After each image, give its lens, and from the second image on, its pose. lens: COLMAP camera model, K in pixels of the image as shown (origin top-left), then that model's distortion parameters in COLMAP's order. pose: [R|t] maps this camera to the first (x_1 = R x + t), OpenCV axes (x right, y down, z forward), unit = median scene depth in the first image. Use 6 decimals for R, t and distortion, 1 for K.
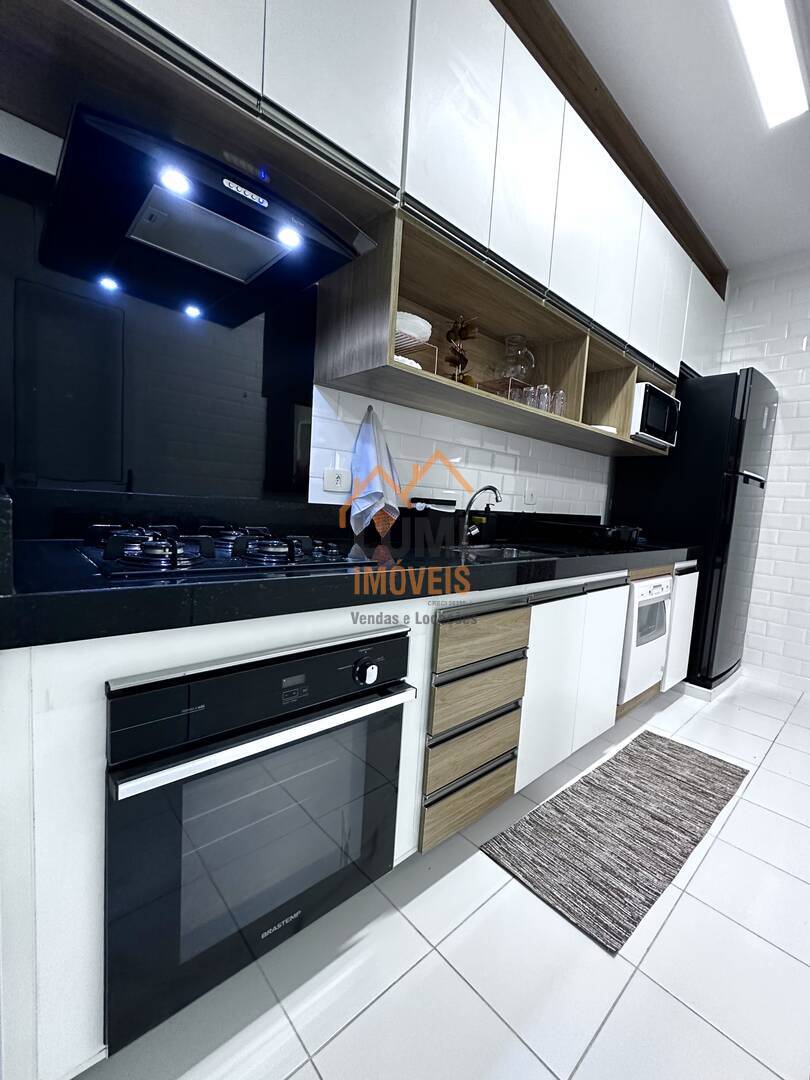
lens RADIAL K [[445.4, 0, 405.0], [0, 445.4, 540.0], [0, 0, 1]] dist [-0.000510, -0.000036]
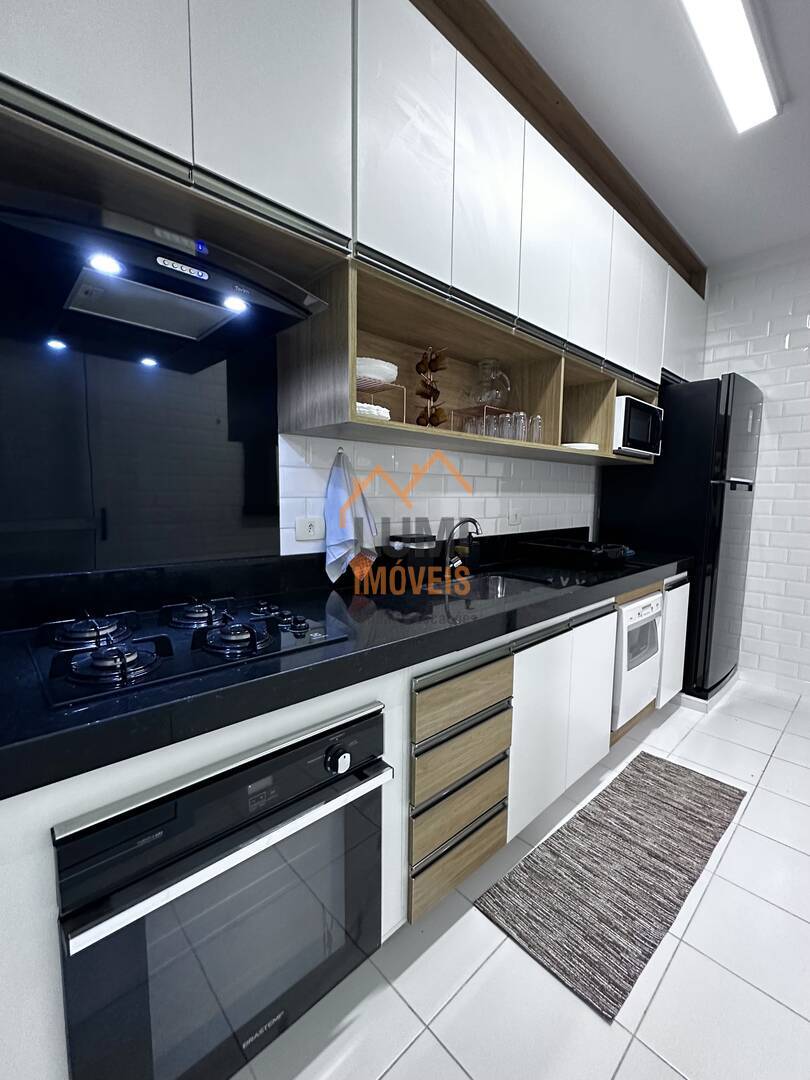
lens RADIAL K [[452.1, 0, 405.0], [0, 452.1, 540.0], [0, 0, 1]] dist [-0.000996, 0.000790]
pose [[0.998502, -0.053839, 0.009786, 0.045483], [0.053703, 0.998464, 0.013598, -0.116418], [-0.010503, -0.013052, 0.999860, 0.015327]]
